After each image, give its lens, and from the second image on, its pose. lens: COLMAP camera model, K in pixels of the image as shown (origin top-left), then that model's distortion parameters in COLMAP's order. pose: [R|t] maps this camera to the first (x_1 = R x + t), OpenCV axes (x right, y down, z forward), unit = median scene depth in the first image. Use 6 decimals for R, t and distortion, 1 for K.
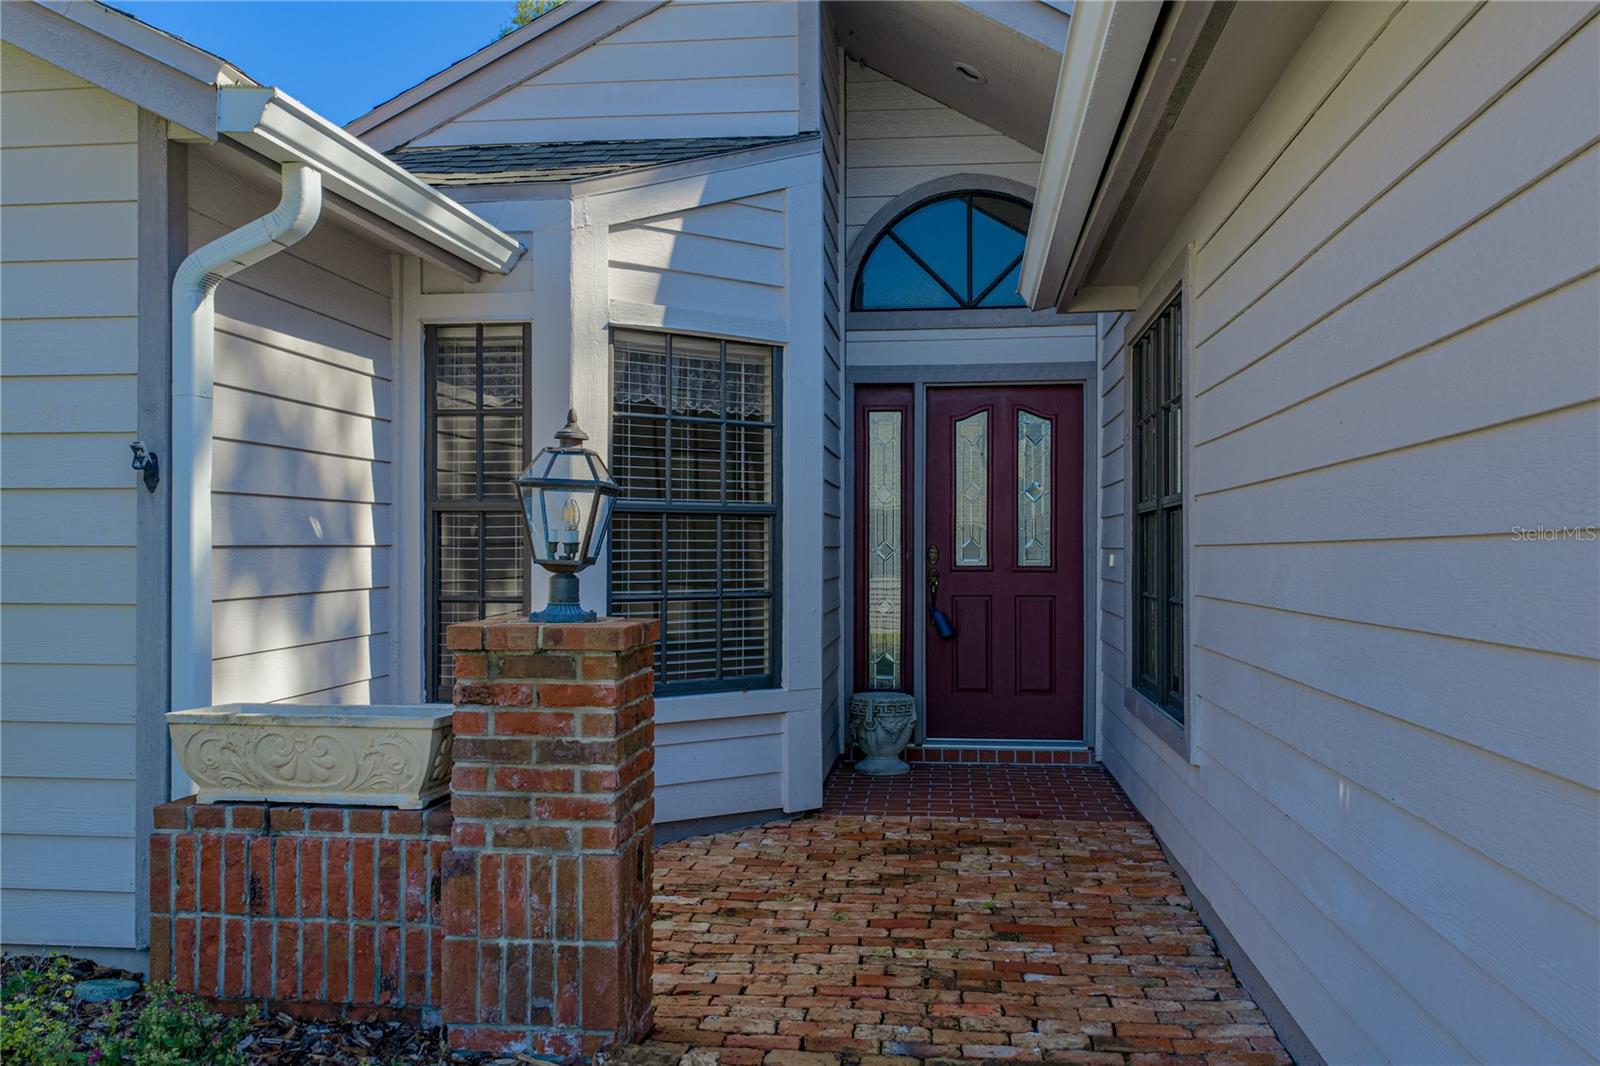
lens RADIAL K [[1326.1, 0, 799.0], [0, 1326.1, 531.7], [0, 0, 1]] dist [0.016393, -0.036601]
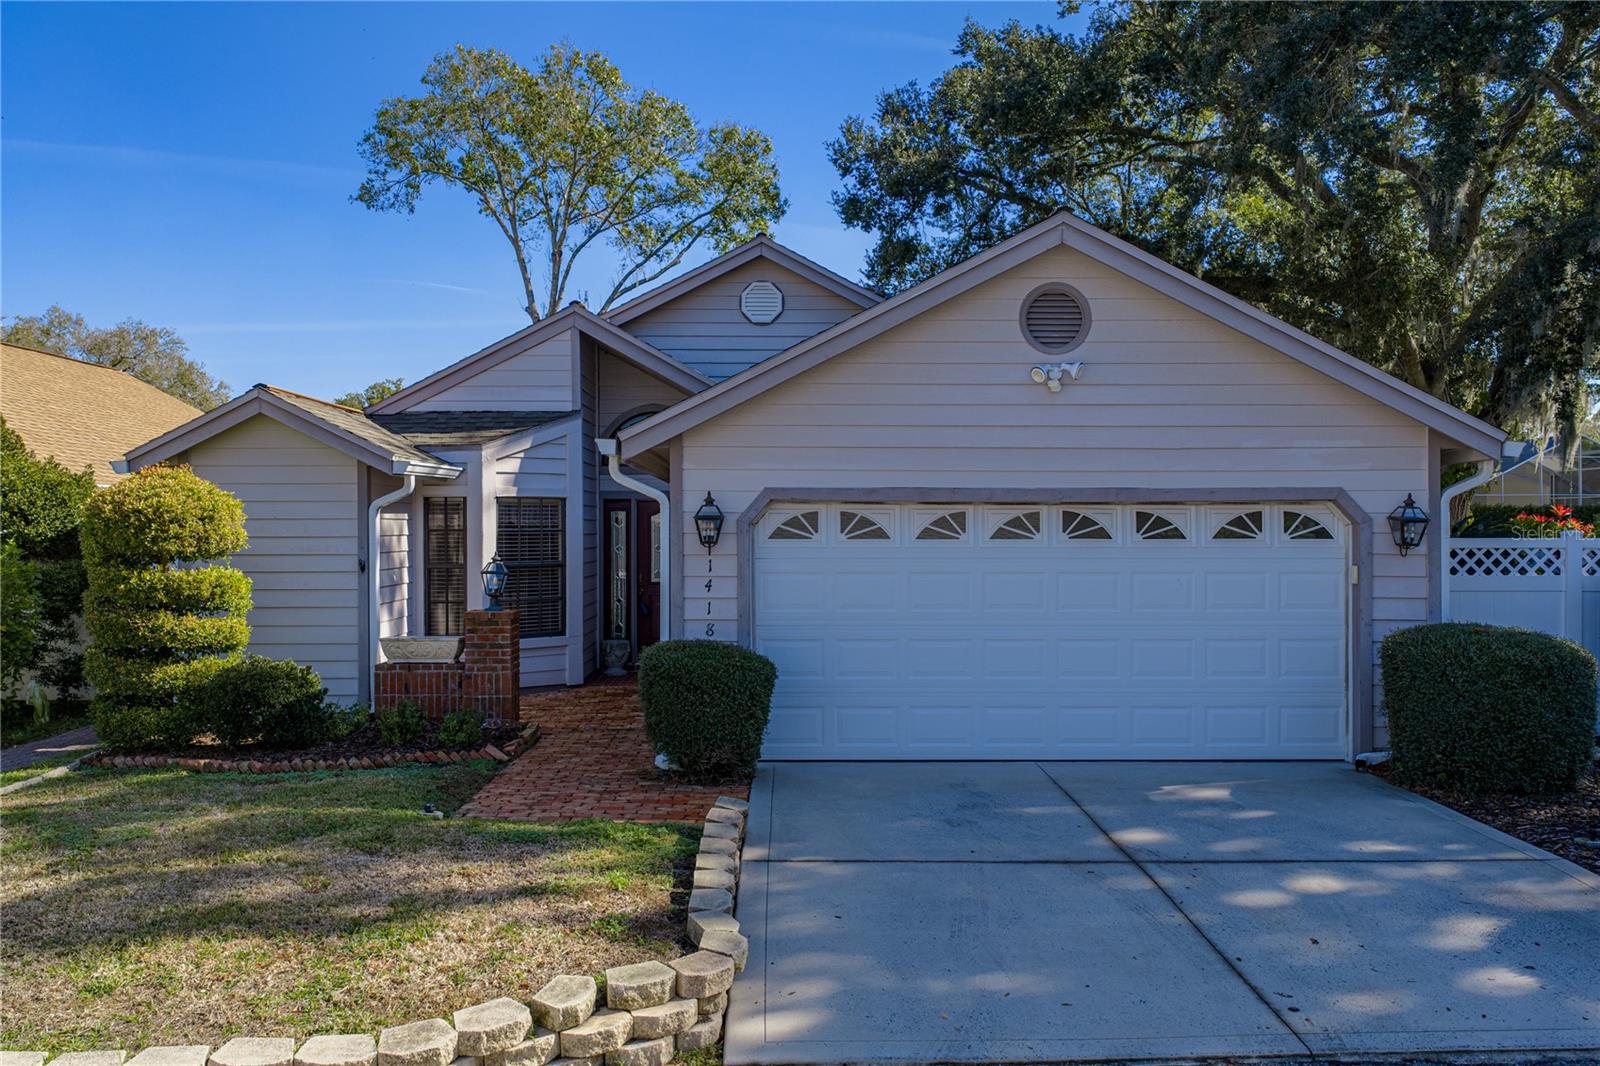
lens RADIAL K [[1326.1, 0, 807.3], [0, 1326.1, 543.3], [0, 0, 1]] dist [0.016393, -0.036601]
pose [[0.991264, -0.005801, 0.131768, 0.128840], [0.002775, 0.999728, 0.023139, -0.132516], [-0.131866, -0.022571, 0.991010, -1.804081]]
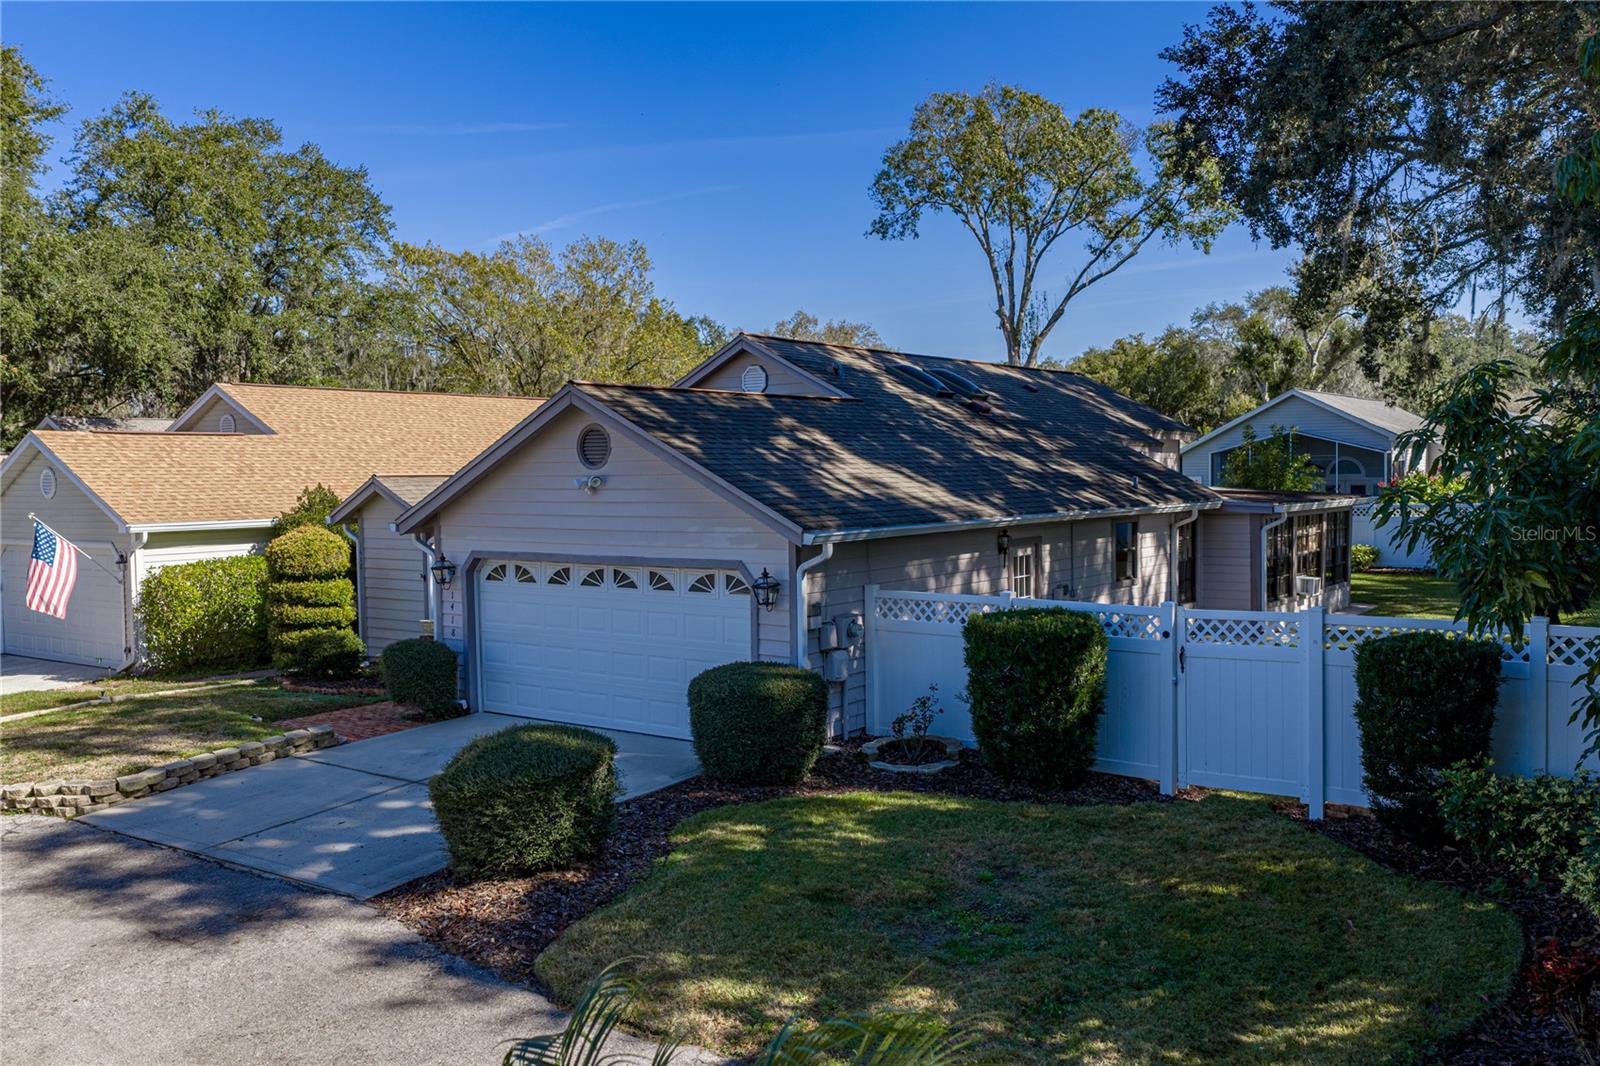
lens RADIAL K [[1326.1, 0, 805.4], [0, 1326.1, 531.1], [0, 0, 1]] dist [0.016393, -0.036601]
pose [[0.877695, 0.006565, -0.479175, 2.784927], [0.023219, 0.998149, 0.056205, -0.399233], [0.478657, -0.060457, 0.875918, -2.383284]]
